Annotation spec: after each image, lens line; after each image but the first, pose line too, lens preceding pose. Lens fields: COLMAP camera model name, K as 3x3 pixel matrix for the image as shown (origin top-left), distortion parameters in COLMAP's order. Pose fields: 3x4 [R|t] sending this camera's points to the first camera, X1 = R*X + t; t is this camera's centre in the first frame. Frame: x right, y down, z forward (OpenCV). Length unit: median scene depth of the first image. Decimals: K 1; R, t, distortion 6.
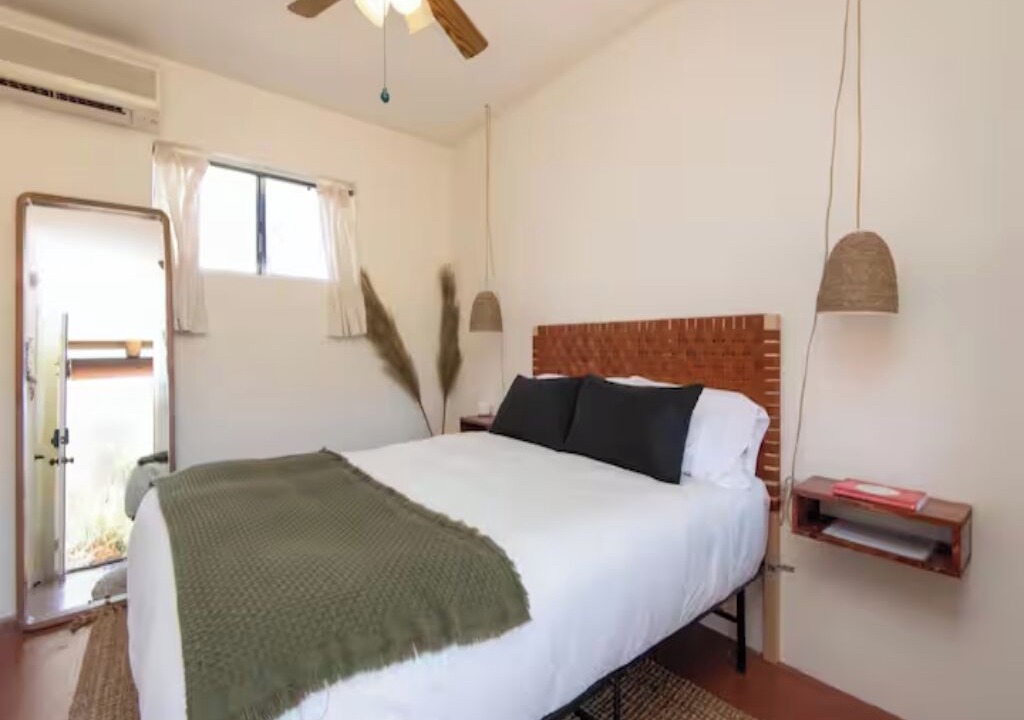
lens RADIAL K [[471.1, 0, 513.9], [0, 471.1, 354.3], [0, 0, 1]] dist [0.042027, -0.033563]
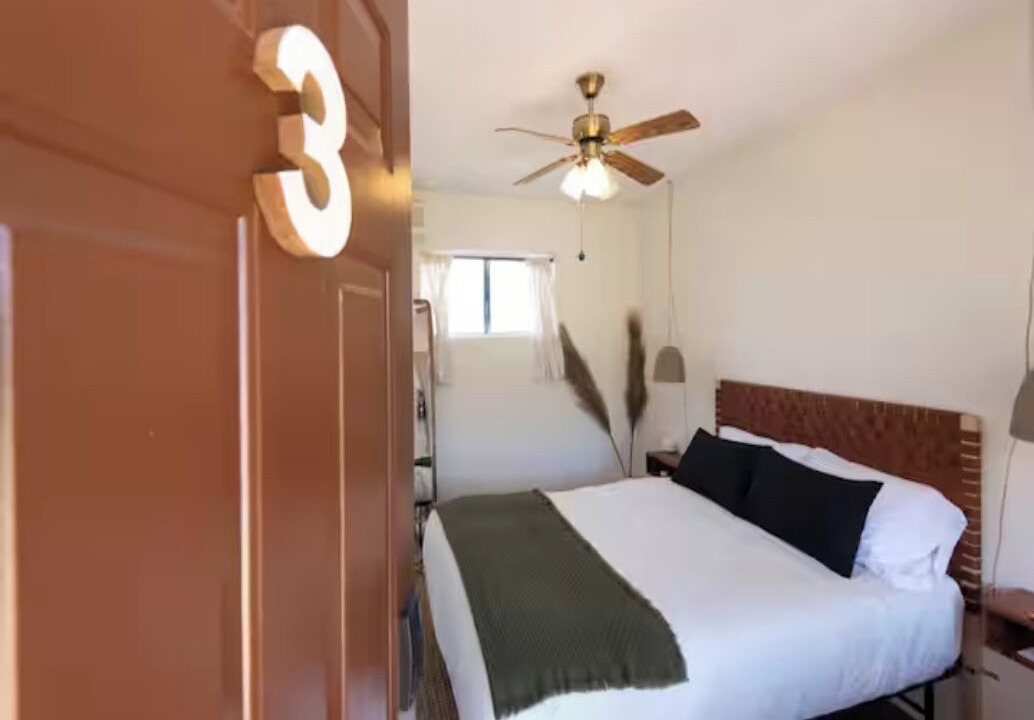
lens RADIAL K [[479.3, 0, 508.6], [0, 479.3, 339.1], [0, 0, 1]] dist [-0.003829, -0.000155]
pose [[0.918660, -0.001667, -0.395046, 0.044231], [0.008548, 0.999841, 0.015657, -0.197738], [0.394957, -0.017760, 0.918528, -0.203612]]
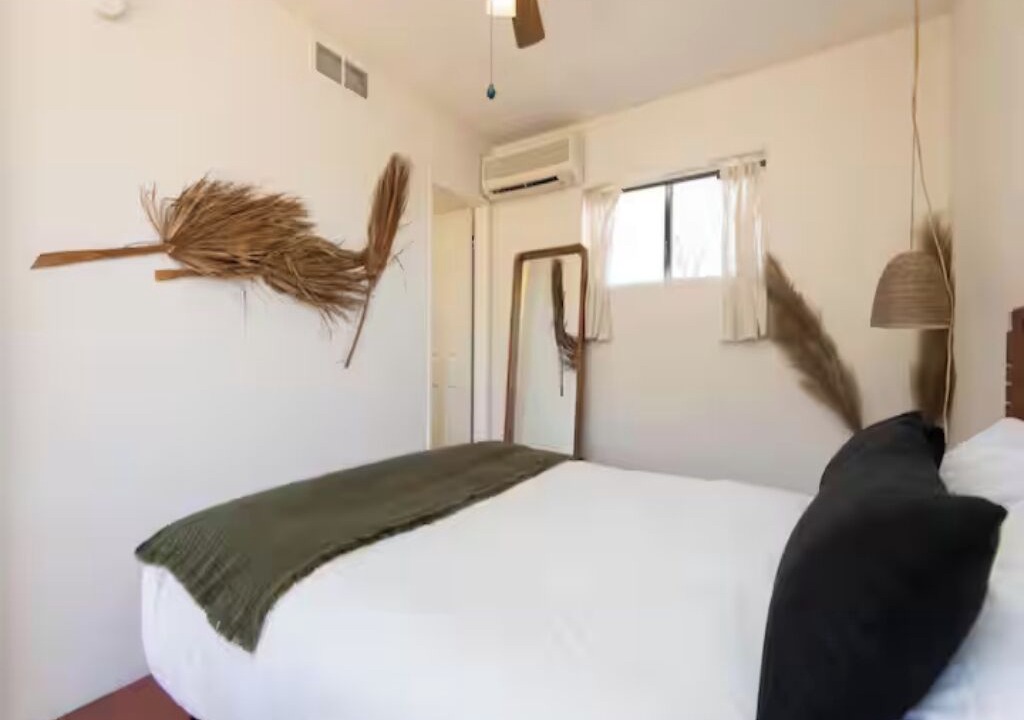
lens RADIAL K [[465.4, 0, 512.7], [0, 465.4, 355.4], [0, 0, 1]] dist [0.000864, 0.000019]
pose [[0.254775, 0.013348, -0.966908, 0.400377], [-0.021674, 0.999732, 0.008090, -0.010844], [0.966757, 0.018895, 0.254996, 0.492709]]
